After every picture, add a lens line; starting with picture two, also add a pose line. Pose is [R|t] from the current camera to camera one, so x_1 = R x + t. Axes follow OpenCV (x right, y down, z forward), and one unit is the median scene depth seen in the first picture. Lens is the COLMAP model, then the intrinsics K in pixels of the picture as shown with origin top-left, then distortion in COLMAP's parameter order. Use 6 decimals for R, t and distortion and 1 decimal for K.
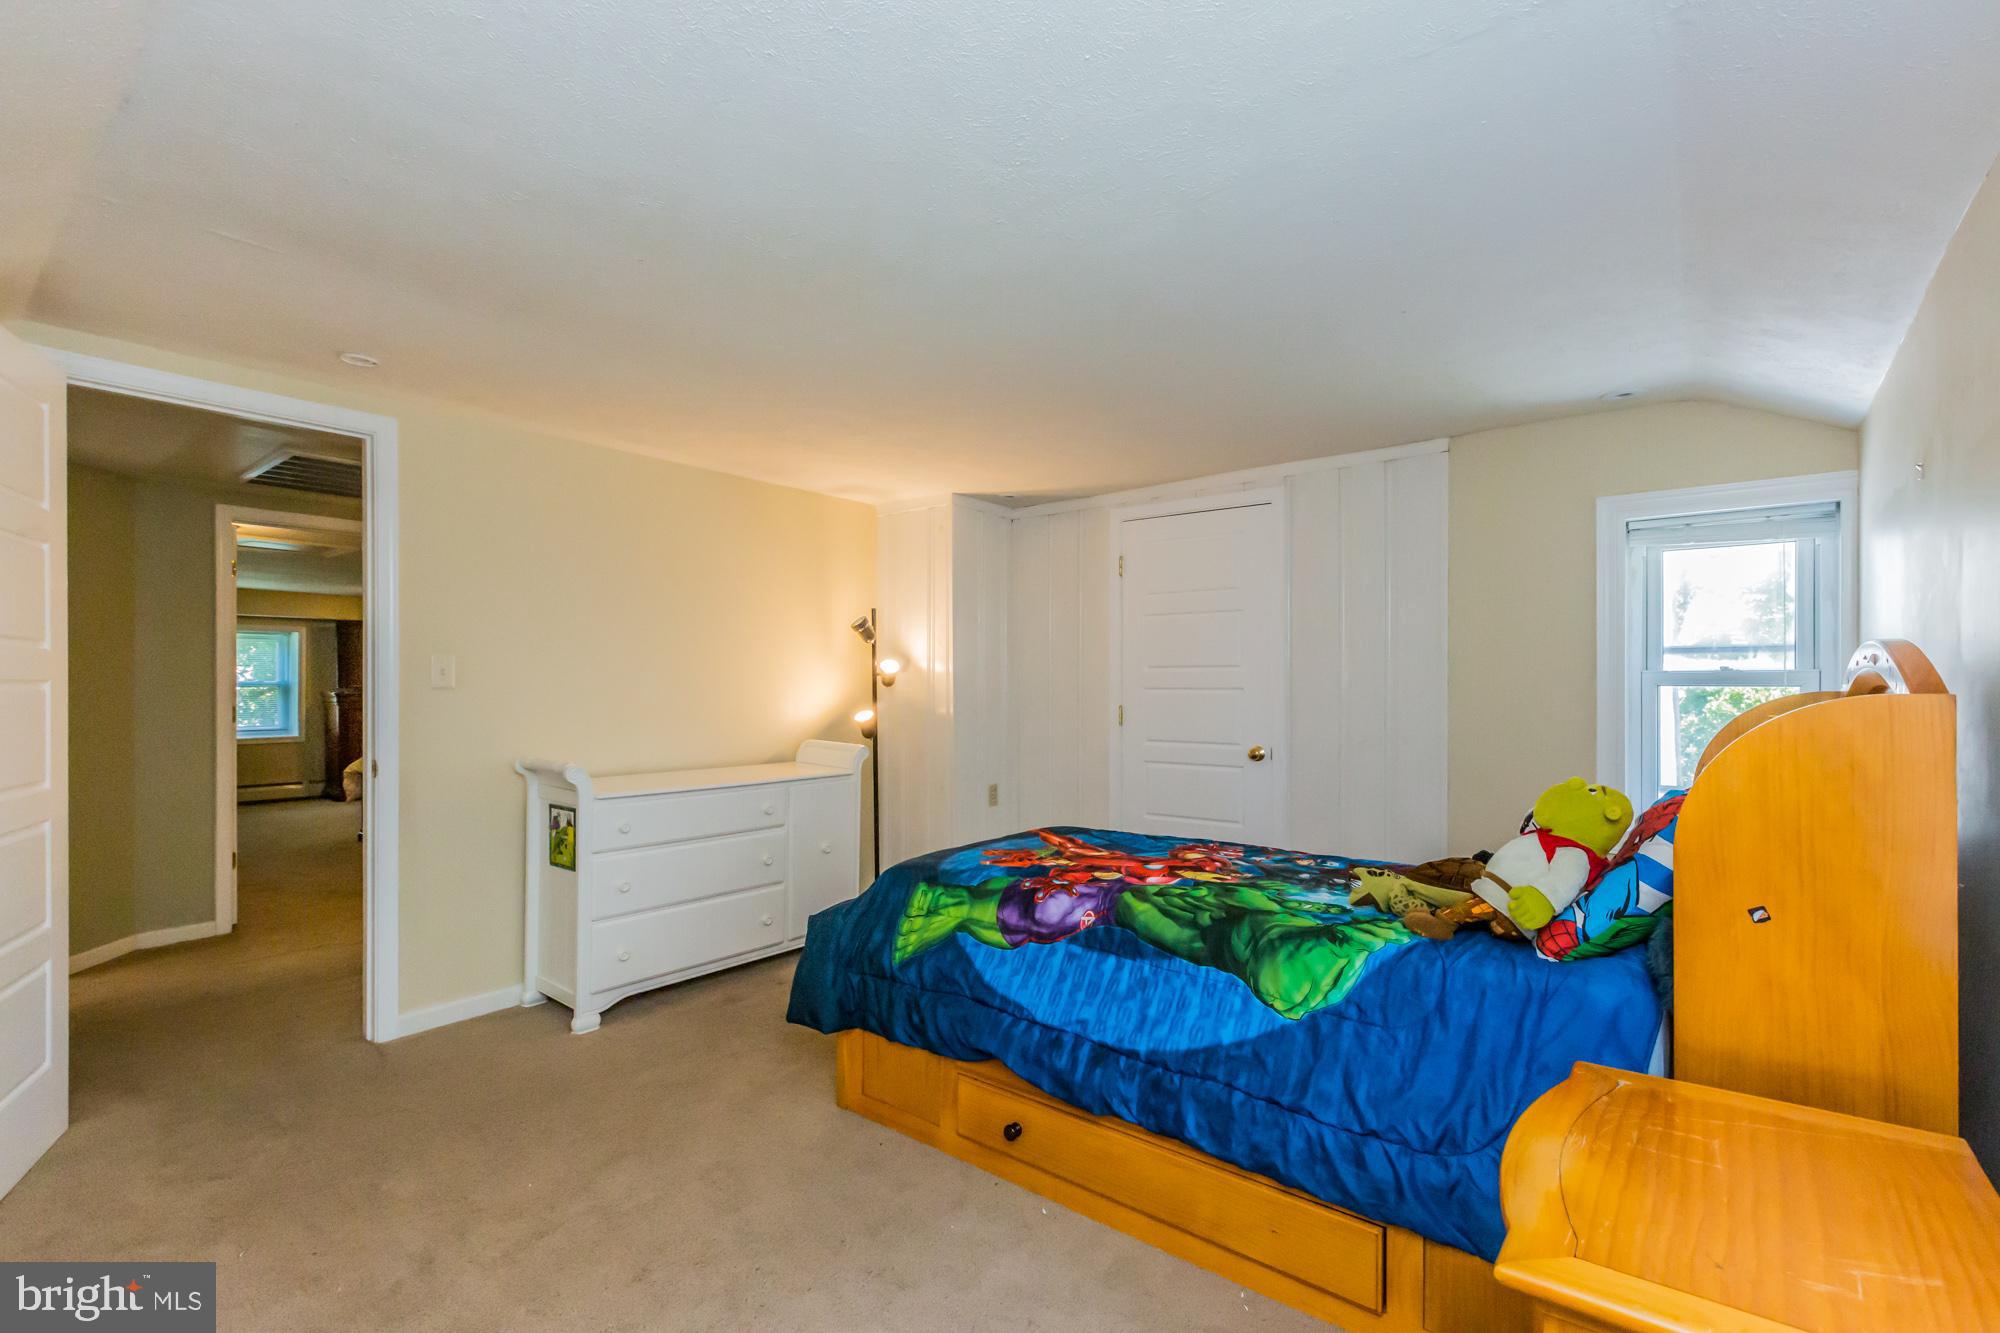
lens RADIAL K [[917.9, 0, 1006.7], [0, 917.9, 685.4], [0, 0, 1]] dist [-0.000715, -0.000263]
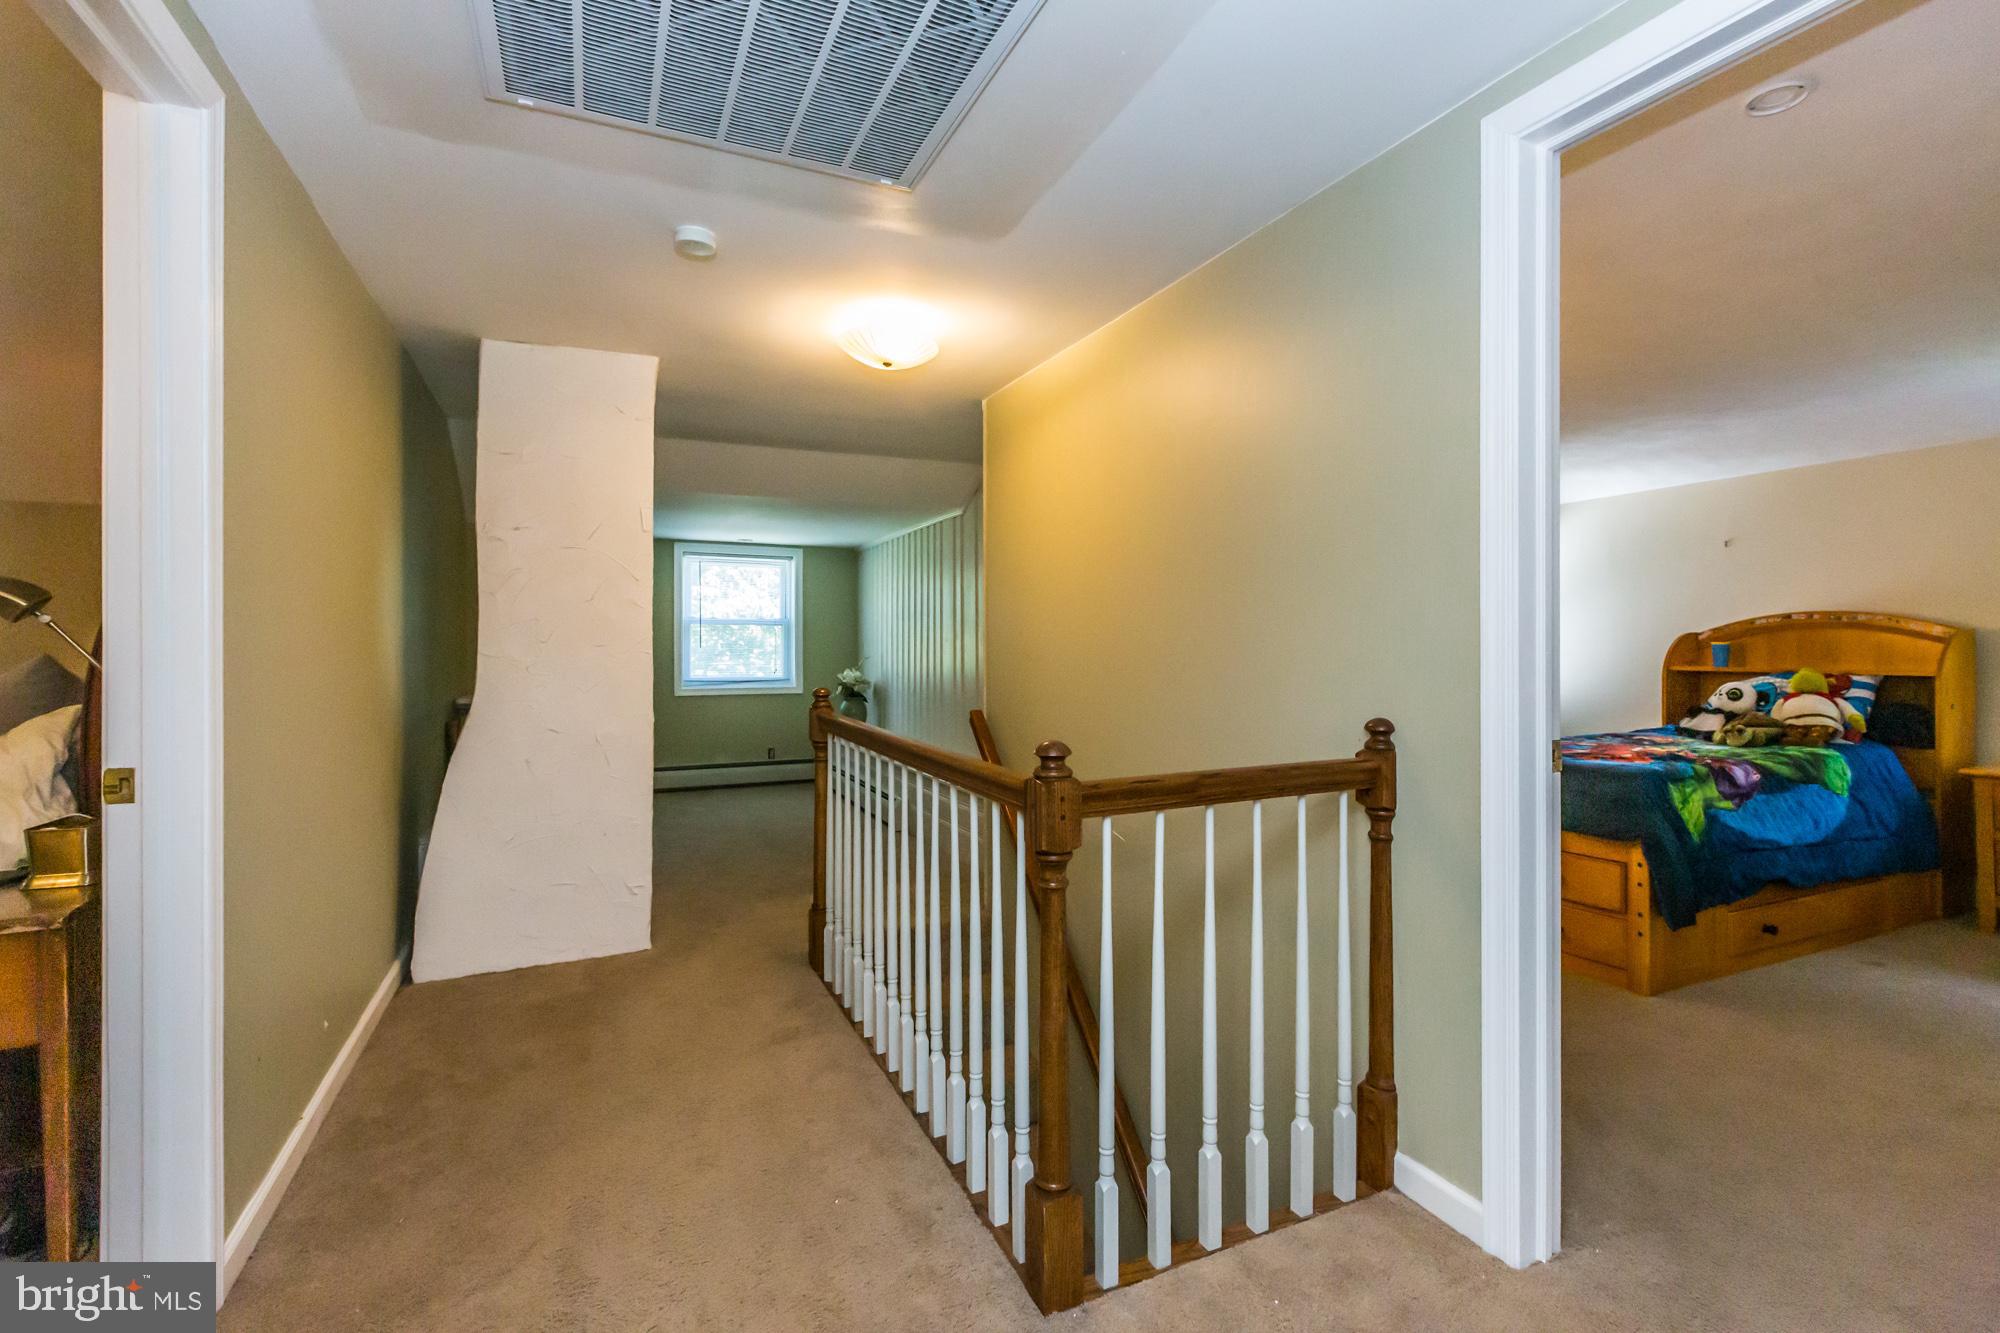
lens RADIAL K [[903.4, 0, 999.3], [0, 903.4, 642.3], [0, 0, 1]] dist [0.002585, -0.000293]
pose [[0.438800, 0.000772, 0.898584, -1.729585], [0.000782, 0.999999, -0.001241, 0.028594], [-0.898584, 0.001247, 0.438799, 1.389331]]
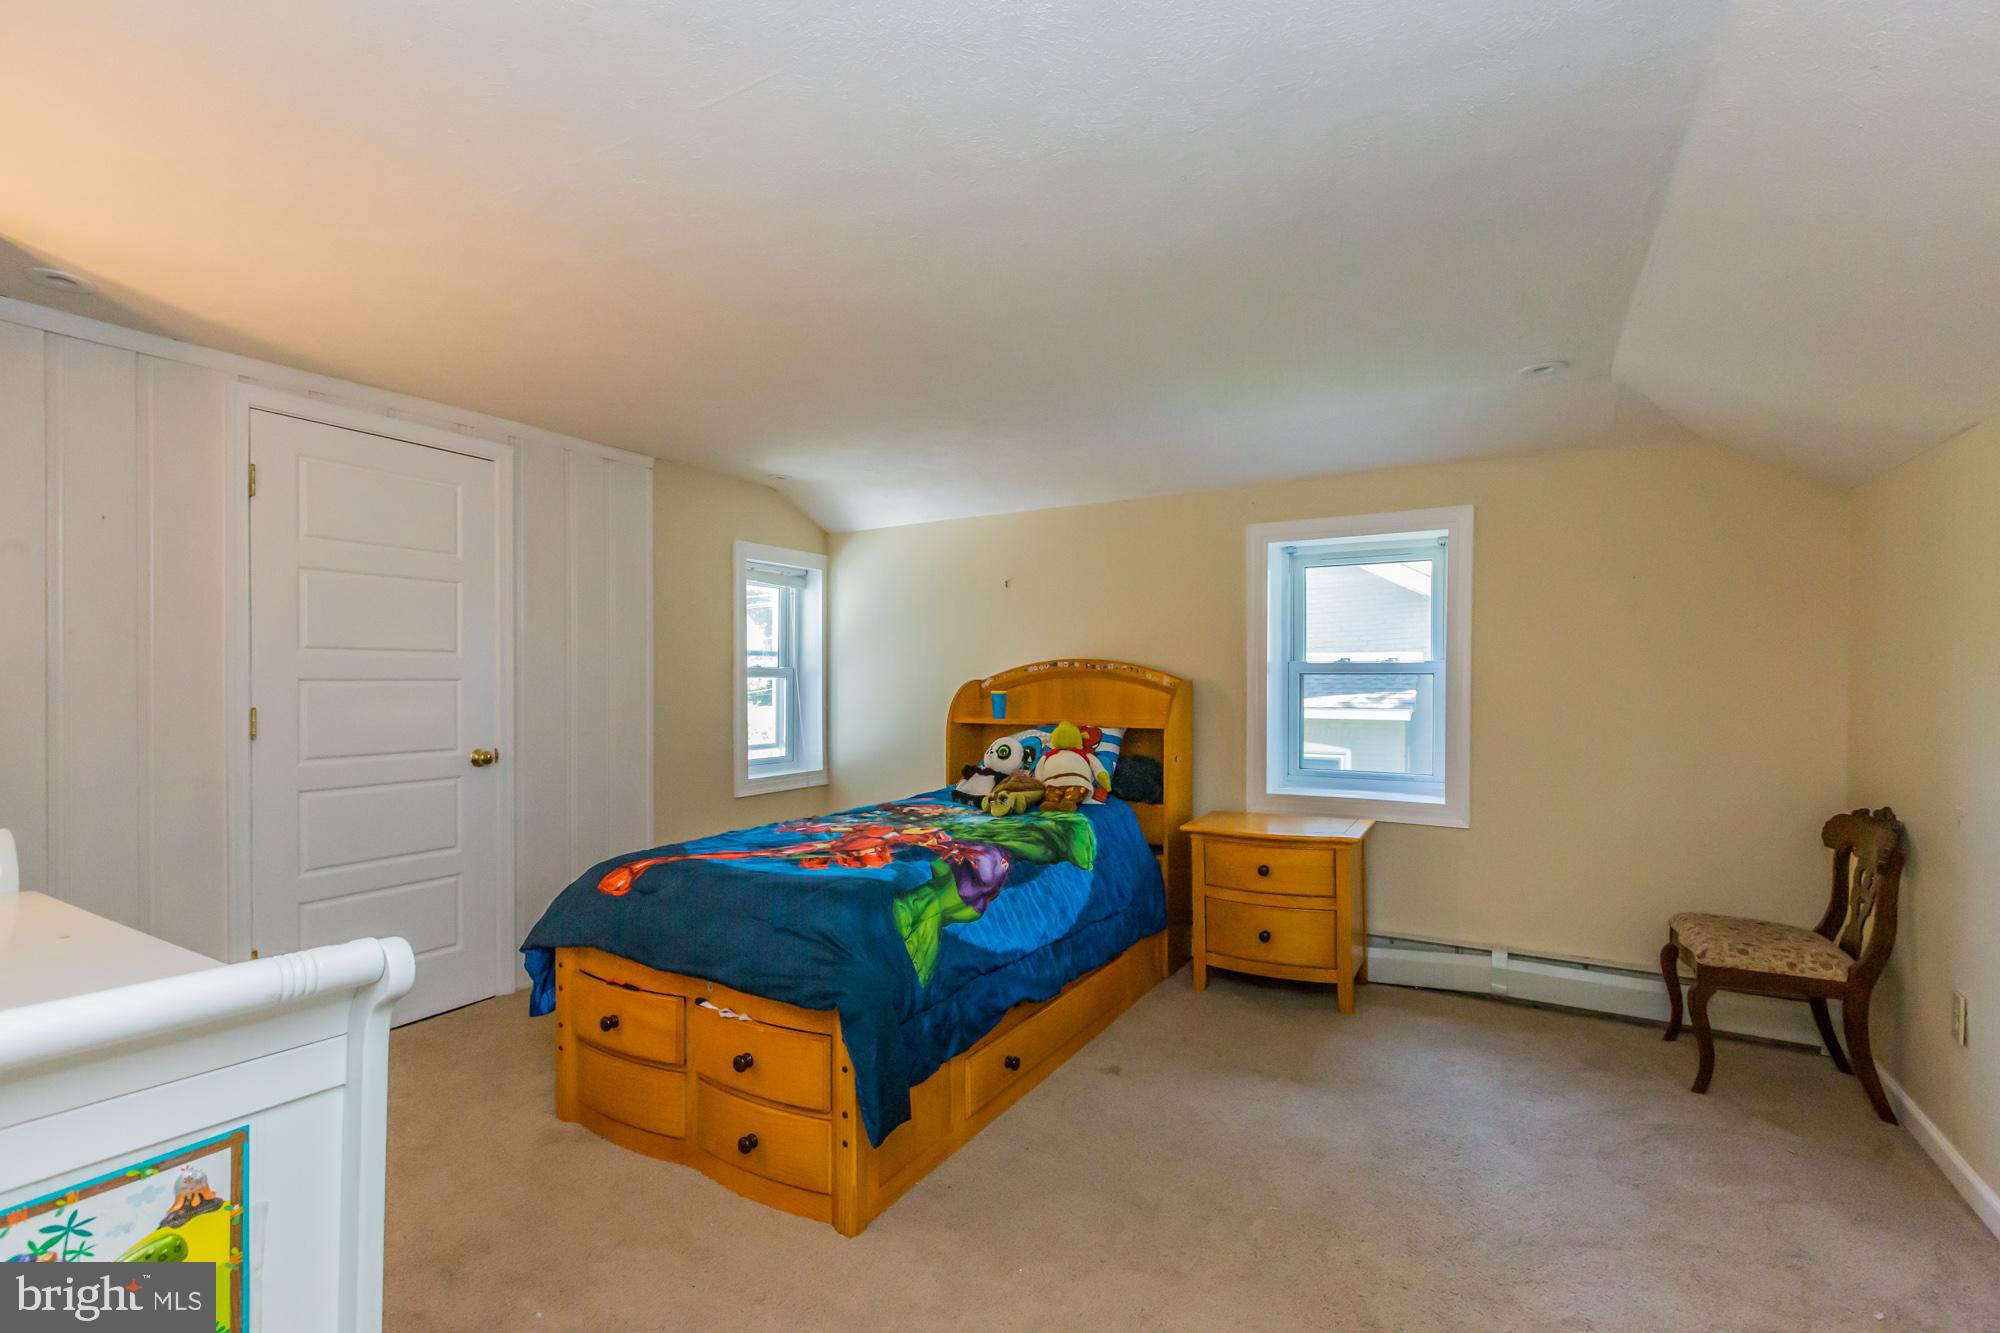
lens RADIAL K [[917.9, 0, 1006.7], [0, 917.9, 685.4], [0, 0, 1]] dist [-0.000715, -0.000263]
pose [[-0.171723, -0.006721, 0.985122, -1.063080], [-0.002614, 0.999976, 0.006367, 0.004196], [-0.985142, -0.001482, -0.171737, 1.139069]]
